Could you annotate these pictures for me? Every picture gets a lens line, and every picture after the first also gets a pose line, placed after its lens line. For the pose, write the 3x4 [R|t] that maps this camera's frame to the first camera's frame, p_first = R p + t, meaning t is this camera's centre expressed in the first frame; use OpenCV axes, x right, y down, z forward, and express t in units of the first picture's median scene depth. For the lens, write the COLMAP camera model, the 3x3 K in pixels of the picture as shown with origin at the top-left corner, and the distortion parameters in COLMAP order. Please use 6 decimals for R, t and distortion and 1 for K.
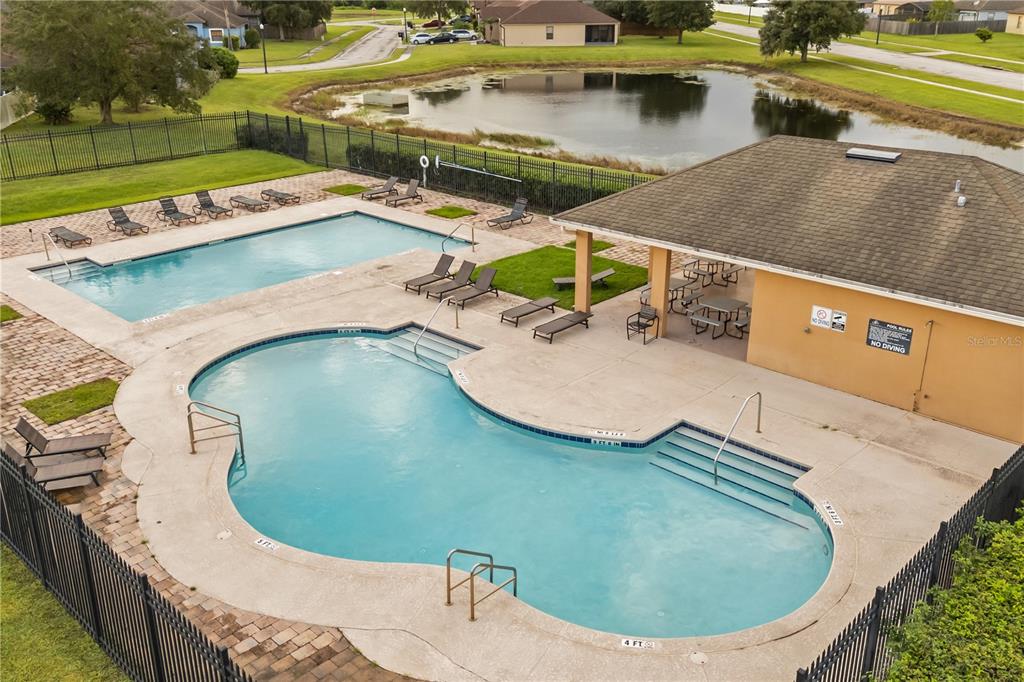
lens RADIAL K [[941.4, 0, 512.0], [0, 941.4, 341.0], [0, 0, 1]] dist [0.043930, -0.009162]
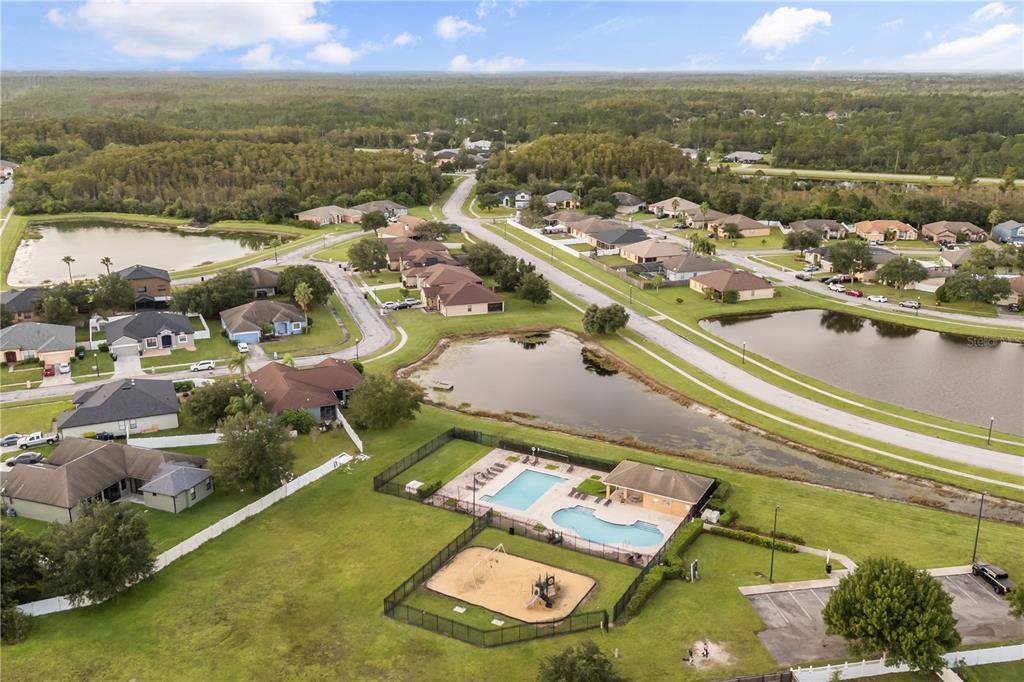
lens RADIAL K [[906.1, 0, 508.9], [0, 906.1, 343.4], [0, 0, 1]] dist [0.060698, -0.056066]
pose [[0.968426, -0.074044, 0.238050, -1.449600], [0.094230, 0.992755, -0.074552, -0.511244], [-0.230805, 0.094629, 0.968387, -3.467966]]
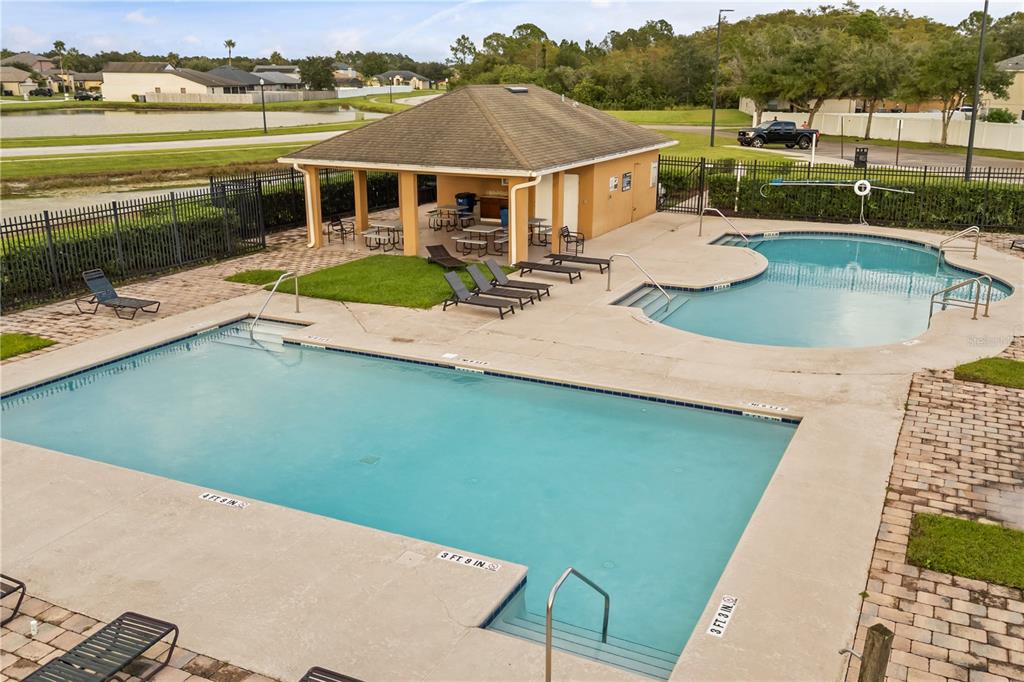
lens RADIAL K [[906.1, 0, 508.9], [0, 906.1, 343.4], [0, 0, 1]] dist [0.060698, -0.056066]
pose [[-0.306079, -0.266683, 0.913891, -0.790660], [0.348882, 0.861757, 0.368316, -0.305261], [-0.885775, 0.431573, -0.170725, 1.155527]]
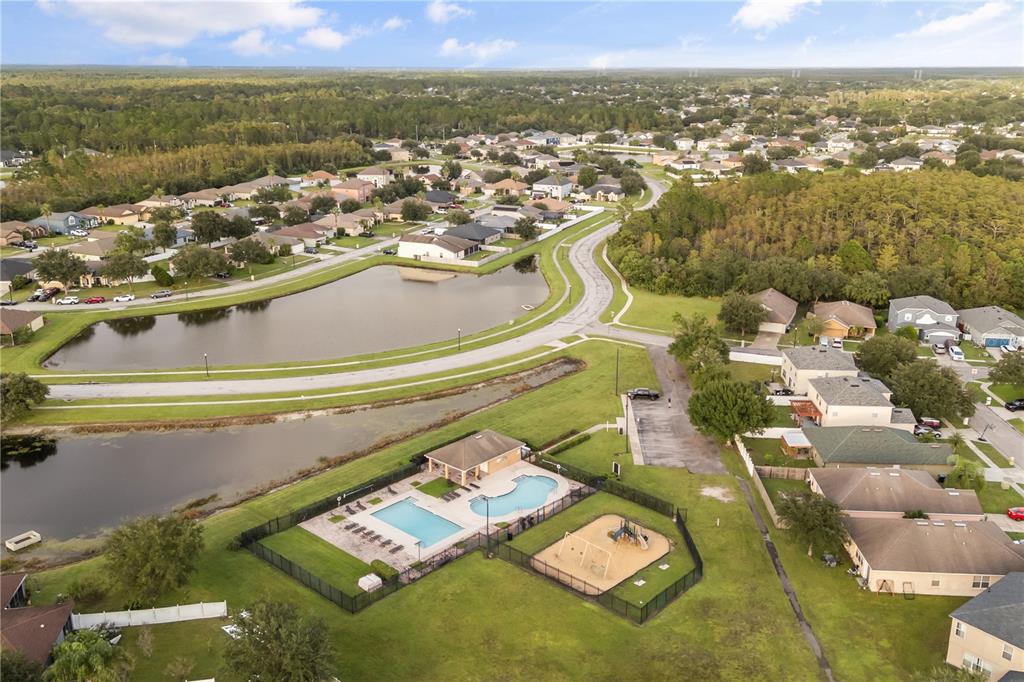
lens RADIAL K [[906.1, 0, 508.9], [0, 906.1, 343.4], [0, 0, 1]] dist [0.060698, -0.056066]
pose [[-0.018966, -0.293385, 0.955806, -4.222268], [0.365199, 0.887891, 0.279785, -1.917866], [-0.930736, 0.354366, 0.090305, 0.053090]]
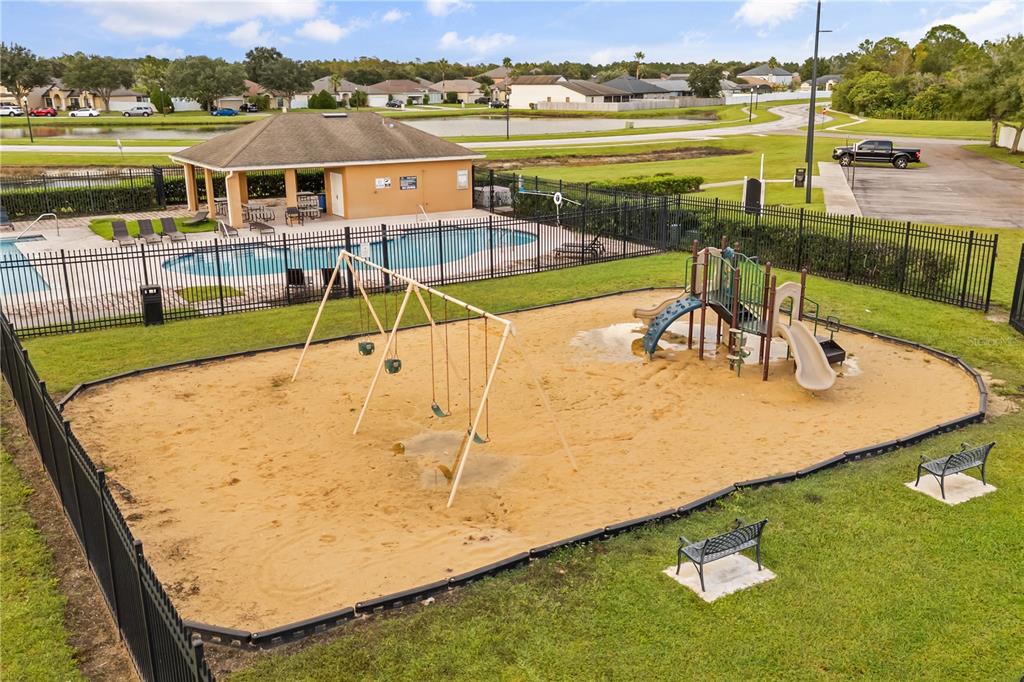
lens RADIAL K [[906.1, 0, 508.9], [0, 906.1, 343.4], [0, 0, 1]] dist [0.060698, -0.056066]
pose [[0.228678, -0.270215, 0.935249, -1.258949], [0.362328, 0.915309, 0.175861, 0.038768], [-0.903562, 0.298651, 0.307218, 0.167706]]
